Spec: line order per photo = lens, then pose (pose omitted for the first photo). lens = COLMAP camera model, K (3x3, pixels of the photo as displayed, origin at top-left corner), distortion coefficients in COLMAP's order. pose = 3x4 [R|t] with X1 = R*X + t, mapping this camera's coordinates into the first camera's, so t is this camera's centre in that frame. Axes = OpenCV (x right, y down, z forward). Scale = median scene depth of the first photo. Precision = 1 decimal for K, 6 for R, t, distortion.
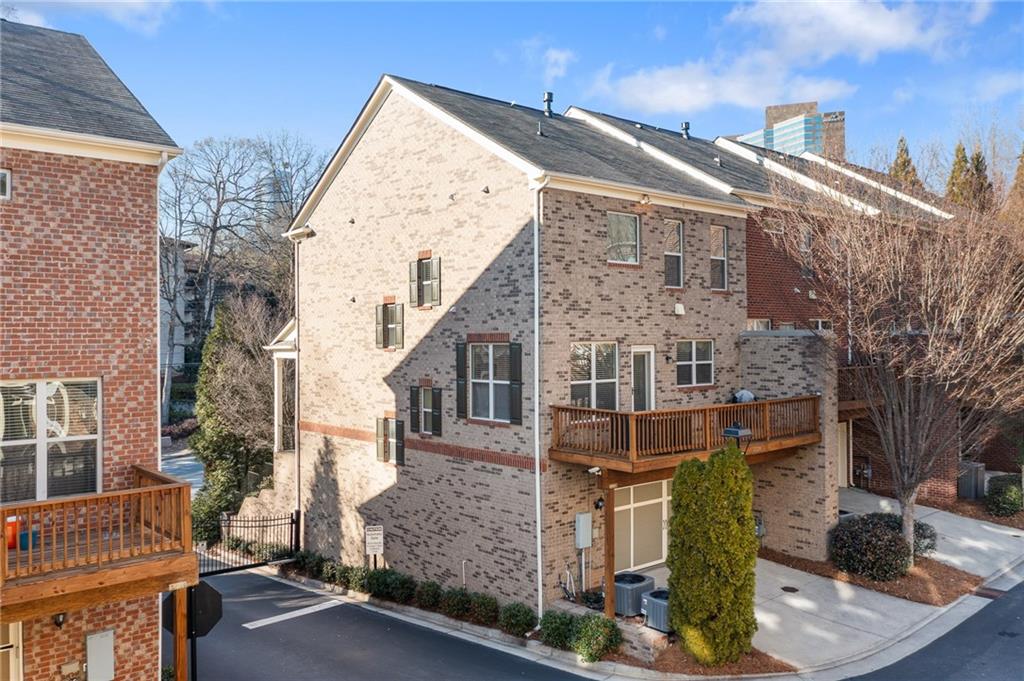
lens RADIAL K [[805.1, 0, 515.7], [0, 805.1, 327.5], [0, 0, 1]] dist [-0.000089, -0.000249]
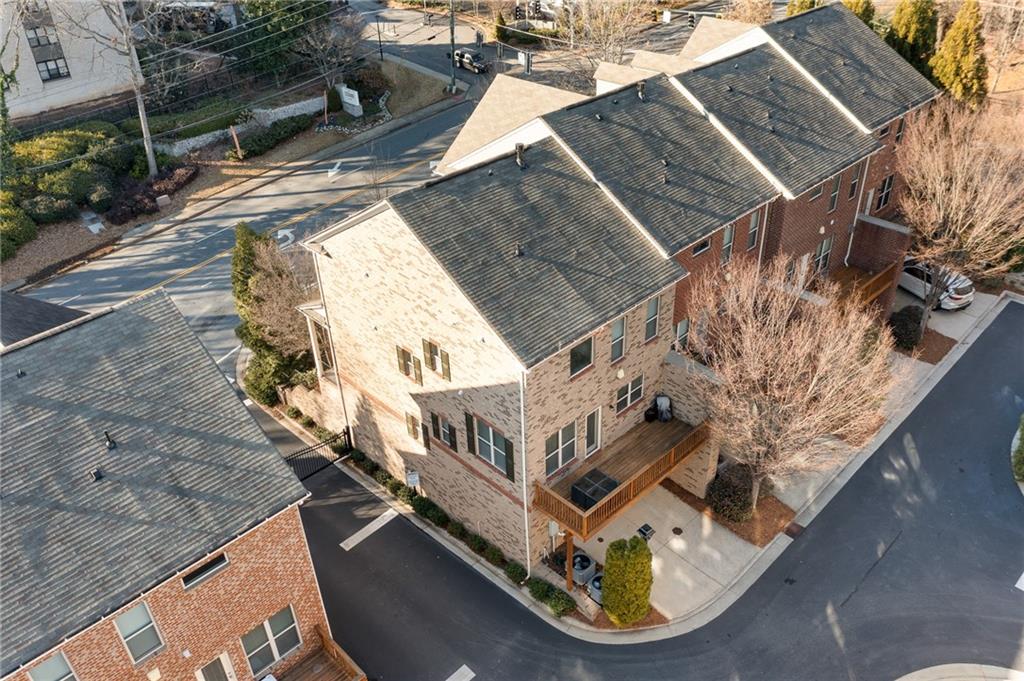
lens RADIAL K [[805.1, 0, 515.7], [0, 805.1, 327.5], [0, 0, 1]] dist [-0.000089, -0.000249]
pose [[0.997630, -0.055708, 0.040392, -0.033503], [0.024120, 0.832867, 0.552947, -0.911763], [-0.064444, -0.550662, 0.832237, -0.120827]]
